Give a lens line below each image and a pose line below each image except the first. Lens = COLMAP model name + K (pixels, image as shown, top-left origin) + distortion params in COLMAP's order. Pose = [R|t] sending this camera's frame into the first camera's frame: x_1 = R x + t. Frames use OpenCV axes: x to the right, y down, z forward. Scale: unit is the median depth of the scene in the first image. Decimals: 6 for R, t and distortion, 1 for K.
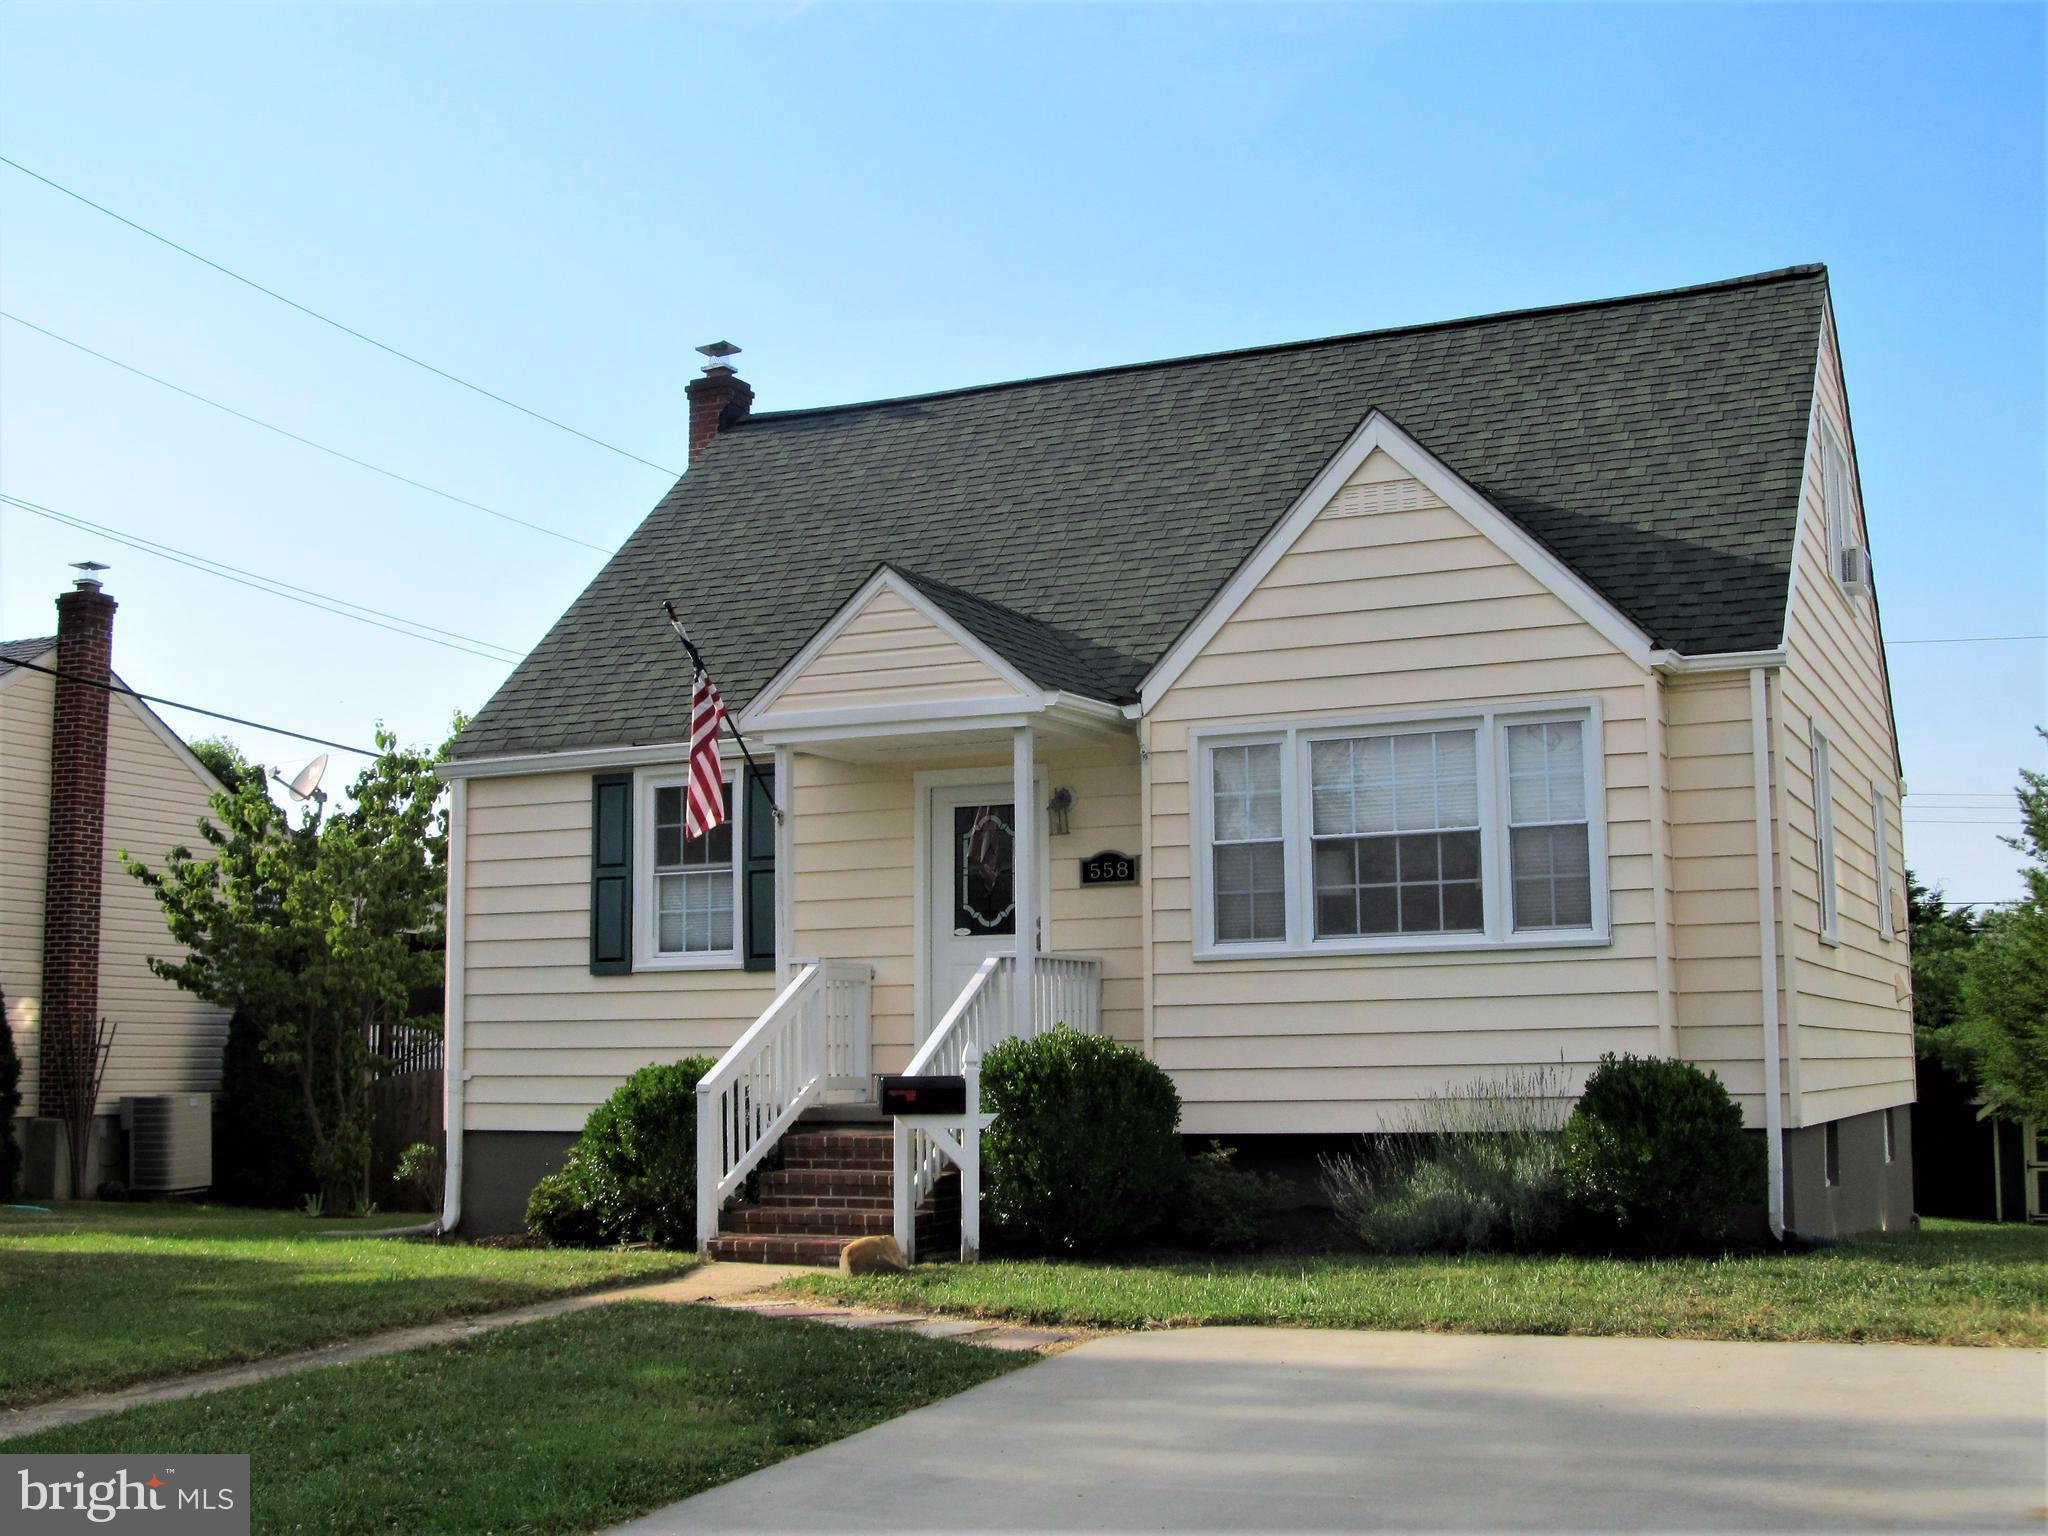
lens RADIAL K [[2378.5, 0, 1024.7], [0, 2378.5, 779.7], [0, 0, 1]] dist [-0.081014, 0.000000]
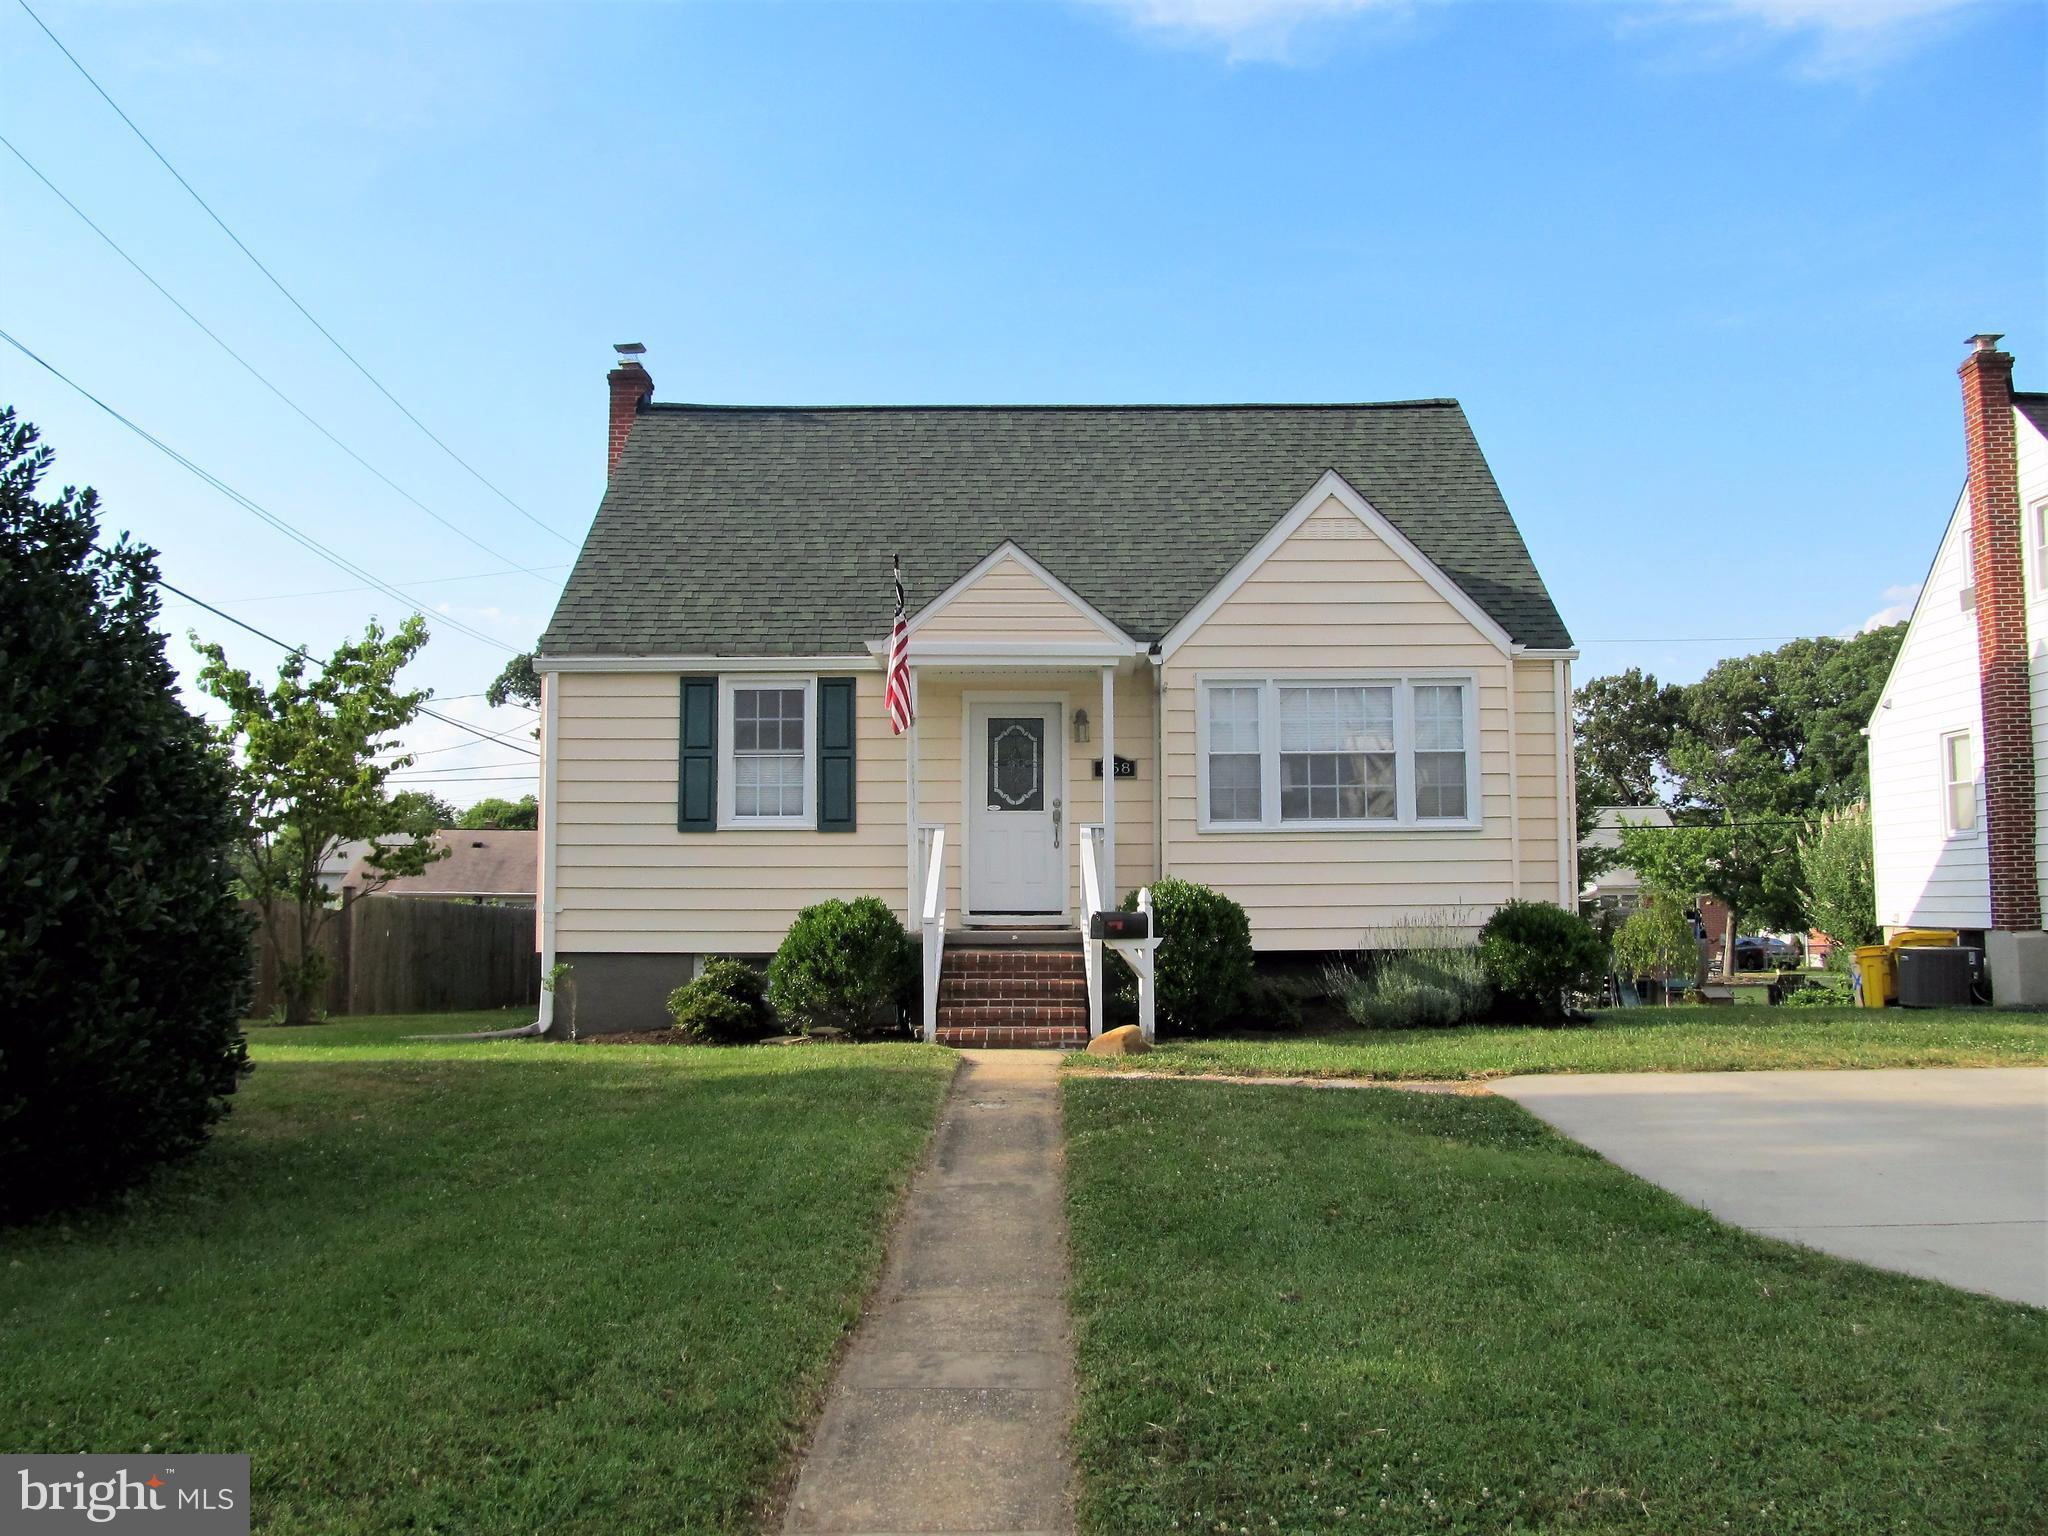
lens RADIAL K [[1684.9, 0, 1024.0], [0, 1684.9, 756.3], [0, 0, 1]] dist [-0.053267, -0.004962]
pose [[0.907073, 0.042674, 0.418805, -0.457580], [-0.056250, 0.998214, 0.020117, 0.014345], [-0.417199, -0.041805, 0.907853, 0.108192]]
